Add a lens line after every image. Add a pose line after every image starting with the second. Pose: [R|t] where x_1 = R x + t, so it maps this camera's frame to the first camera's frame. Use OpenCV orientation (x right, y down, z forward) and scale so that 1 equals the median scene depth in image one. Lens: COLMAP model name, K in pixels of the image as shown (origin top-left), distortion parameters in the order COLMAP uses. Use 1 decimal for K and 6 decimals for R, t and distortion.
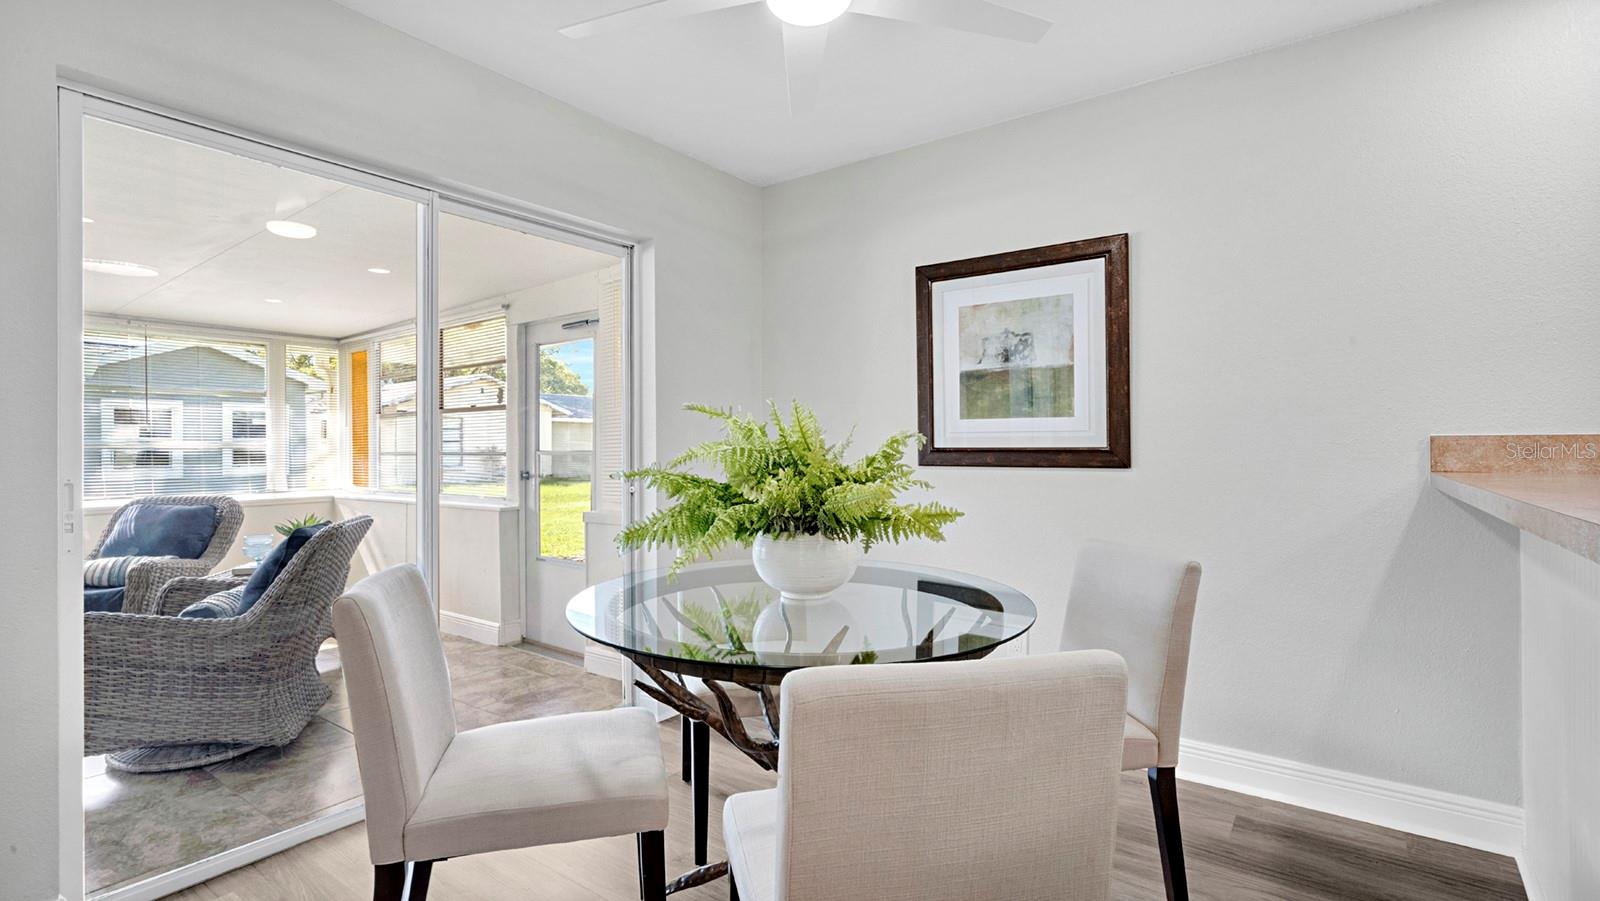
lens RADIAL K [[732.5, 0, 799.8], [0, 732.5, 449.3], [0, 0, 1]] dist [-0.005059, 0.000213]
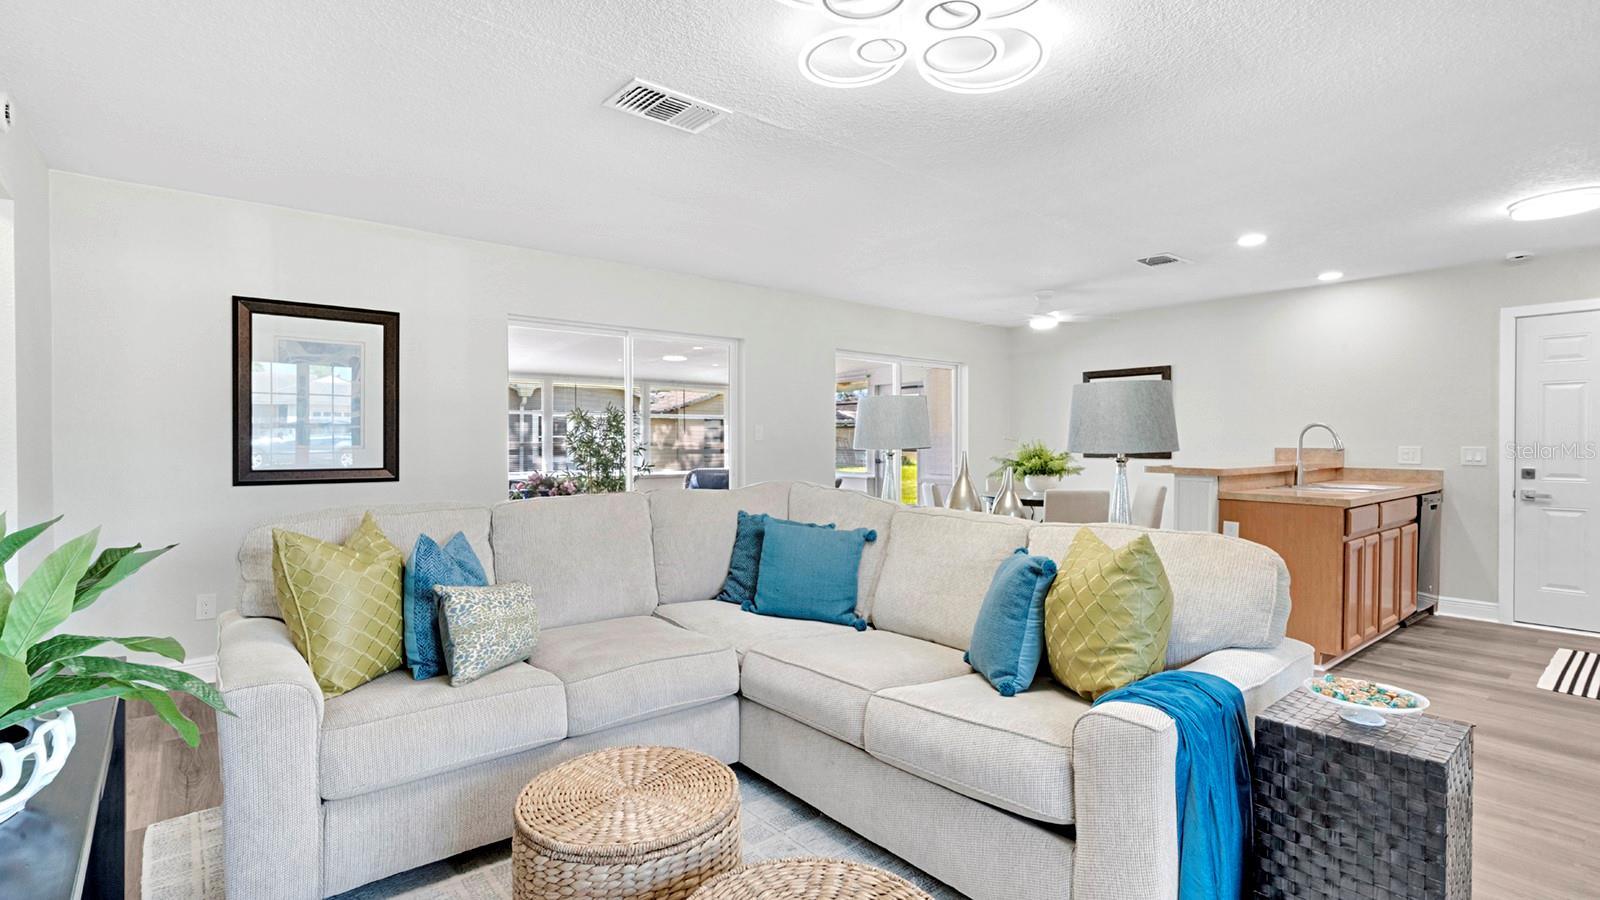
lens RADIAL K [[732.5, 0, 793.0], [0, 732.5, 451.7], [0, 0, 1]] dist [-0.005059, 0.000213]
pose [[0.966738, 0.008145, -0.255640, -0.256730], [-0.005549, 0.999925, 0.010875, -0.031013], [0.255710, -0.009095, 0.966711, -2.800653]]
